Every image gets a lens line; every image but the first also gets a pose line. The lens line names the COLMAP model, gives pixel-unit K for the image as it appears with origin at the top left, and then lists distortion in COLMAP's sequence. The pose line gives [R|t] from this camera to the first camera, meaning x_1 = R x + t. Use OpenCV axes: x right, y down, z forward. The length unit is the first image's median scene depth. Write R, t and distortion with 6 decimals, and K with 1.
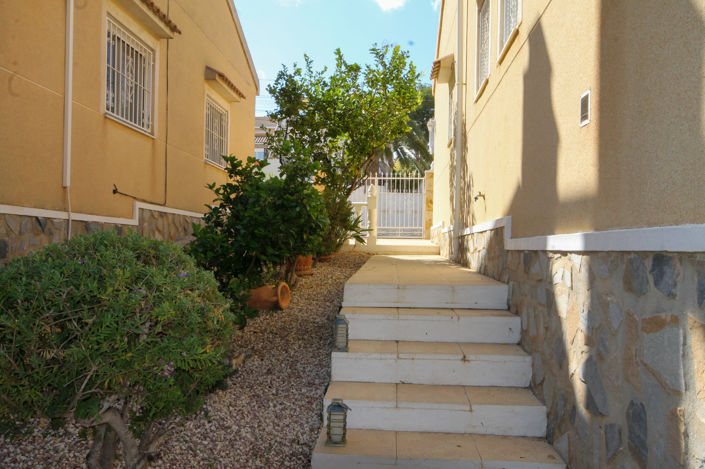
lens RADIAL K [[638.0, 0, 352.9], [0, 638.0, 237.0], [0, 0, 1]] dist [0.003121, 0.000000]
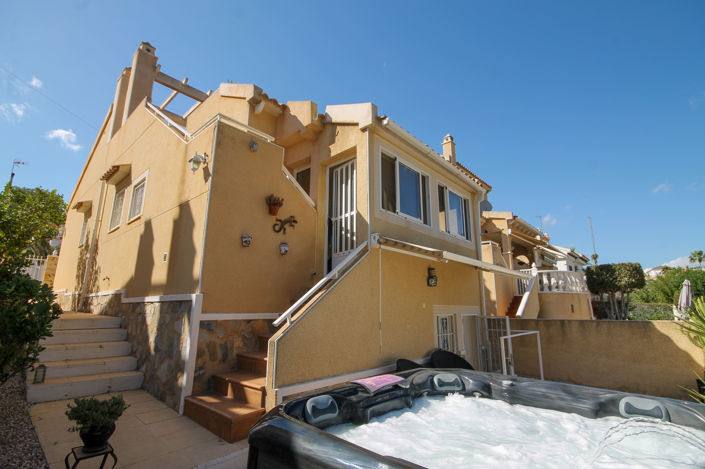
lens RADIAL K [[333.3, 0, 352.7], [0, 333.3, 236.9], [0, 0, 1]] dist [0.005595, -0.000100]
pose [[0.633700, 0.155469, 0.757795, -0.255150], [-0.011293, 0.981352, -0.191890, 0.009838], [-0.773496, 0.113043, 0.623638, -0.619430]]
